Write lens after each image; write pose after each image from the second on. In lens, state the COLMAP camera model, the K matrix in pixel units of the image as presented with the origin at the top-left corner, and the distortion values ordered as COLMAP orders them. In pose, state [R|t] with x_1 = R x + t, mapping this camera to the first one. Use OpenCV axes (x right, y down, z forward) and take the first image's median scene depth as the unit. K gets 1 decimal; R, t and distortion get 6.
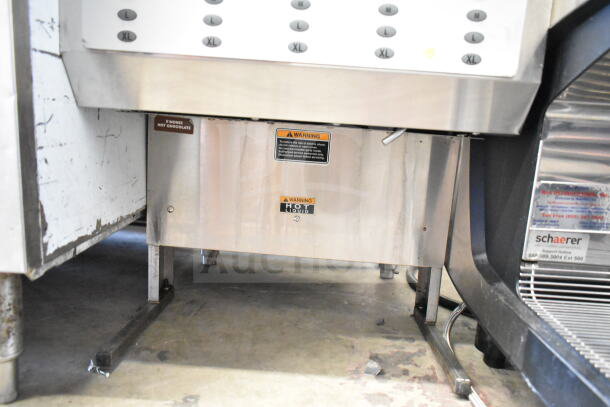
lens RADIAL K [[471.0, 0, 304.5], [0, 471.0, 202.2], [0, 0, 1]] dist [0.000926, -0.000763]
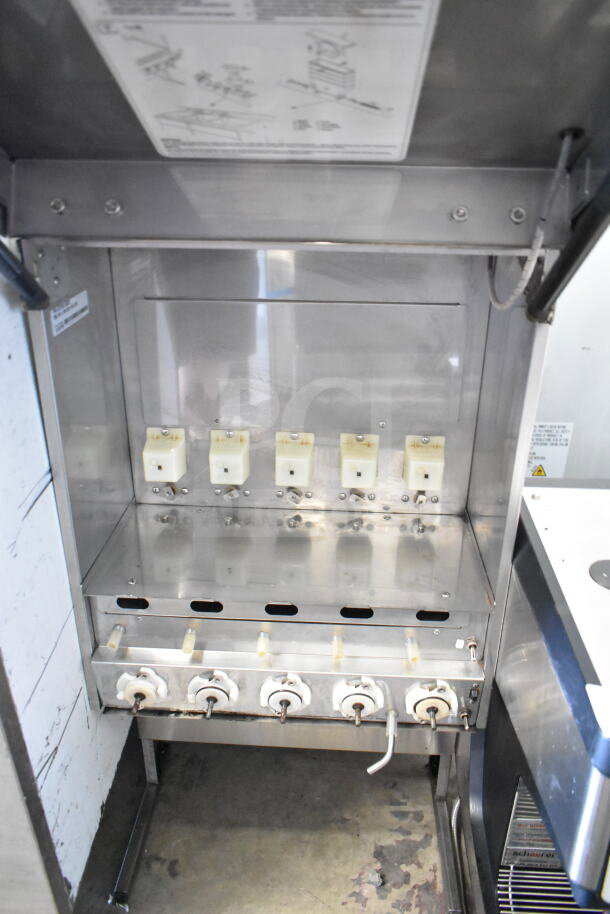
lens RADIAL K [[705.8, 0, 309.2], [0, 705.8, 459.8], [0, 0, 1]] dist [0.000926, -0.000763]
pose [[0.998143, -0.041002, -0.045060, 0.110372], [0.052586, 0.953296, 0.297425, -1.012076], [0.030760, -0.299242, 0.953681, -0.215948]]
